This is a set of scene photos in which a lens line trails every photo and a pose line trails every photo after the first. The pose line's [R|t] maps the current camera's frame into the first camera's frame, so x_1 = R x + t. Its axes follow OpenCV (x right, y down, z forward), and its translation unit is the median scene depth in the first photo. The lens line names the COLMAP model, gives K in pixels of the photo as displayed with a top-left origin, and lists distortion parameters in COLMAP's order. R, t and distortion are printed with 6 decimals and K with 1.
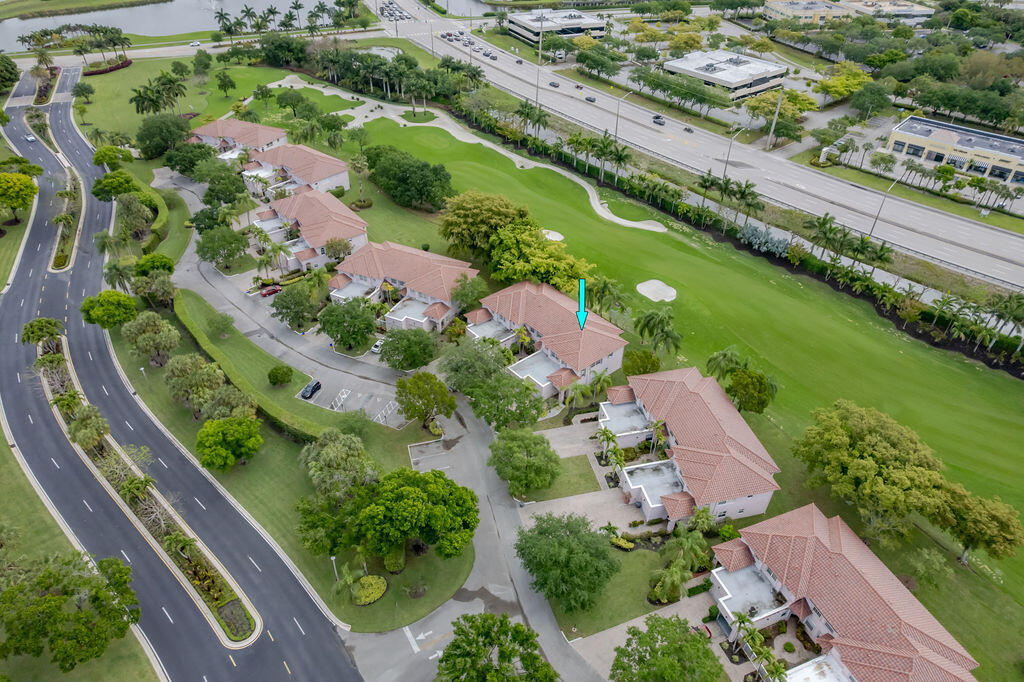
lens RADIAL K [[658.5, 0, 517.3], [0, 658.5, 341.6], [0, 0, 1]] dist [-0.078904, 0.072702]
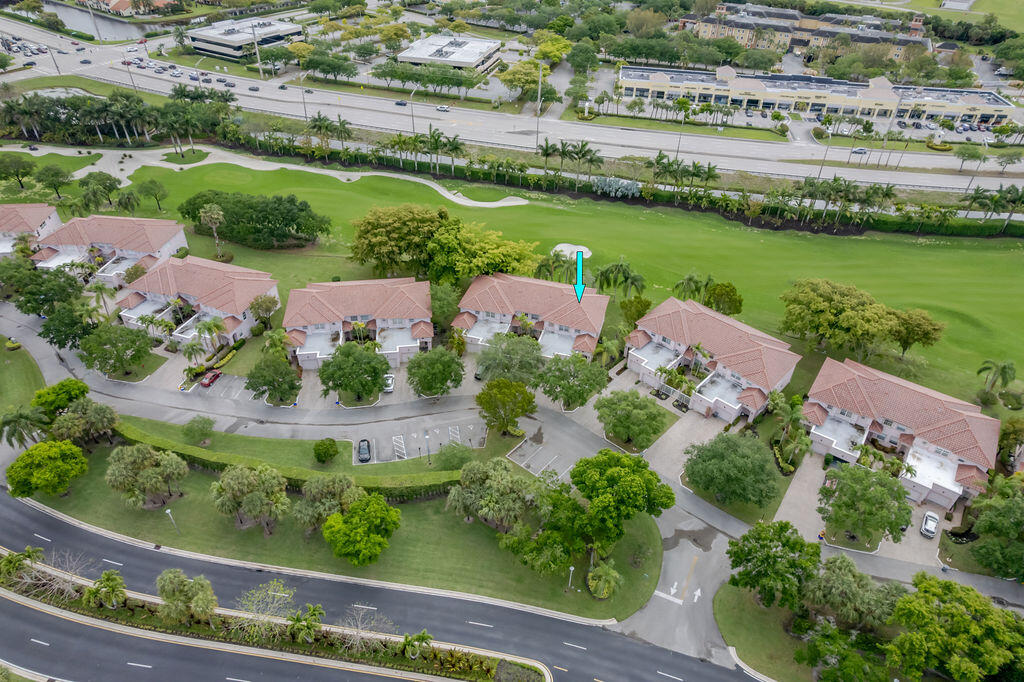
lens RADIAL K [[658.5, 0, 517.3], [0, 658.5, 341.6], [0, 0, 1]] dist [-0.078904, 0.072702]
pose [[0.834585, -0.335363, 0.437034, -0.352180], [0.331868, 0.939303, 0.087032, -0.056244], [-0.439695, 0.072402, 0.895224, 0.062265]]
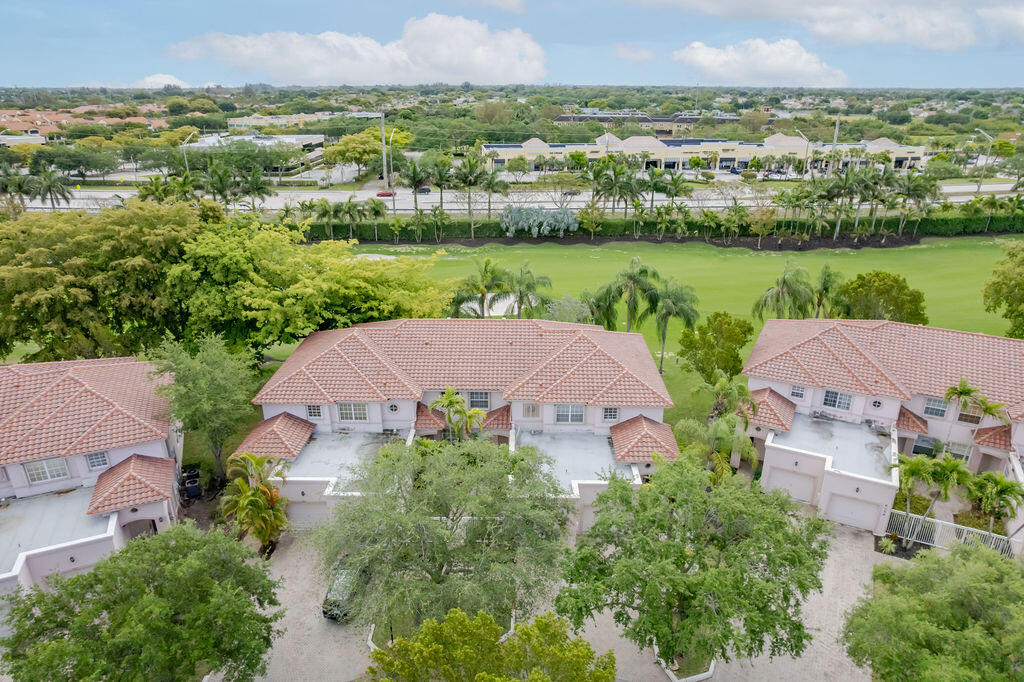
lens RADIAL K [[658.5, 0, 517.3], [0, 658.5, 341.6], [0, 0, 1]] dist [-0.078904, 0.072702]
pose [[0.659679, -0.296379, 0.690640, -0.154114], [0.469616, 0.880018, -0.070916, -0.001775], [-0.586757, 0.371118, 0.719714, 0.541990]]
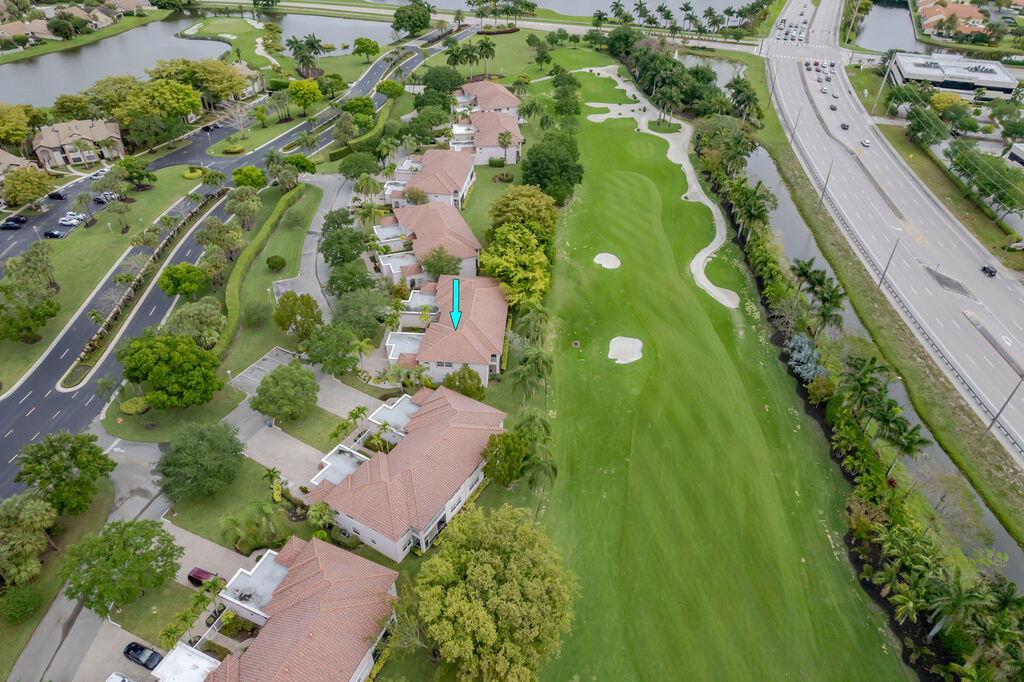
lens RADIAL K [[658.5, 0, 517.3], [0, 658.5, 341.6], [0, 0, 1]] dist [-0.078904, 0.072702]
pose [[0.719032, 0.420074, -0.553651, 0.533179], [-0.426827, 0.895623, 0.125215, -0.122425], [0.548462, 0.146280, 0.823281, 0.176344]]
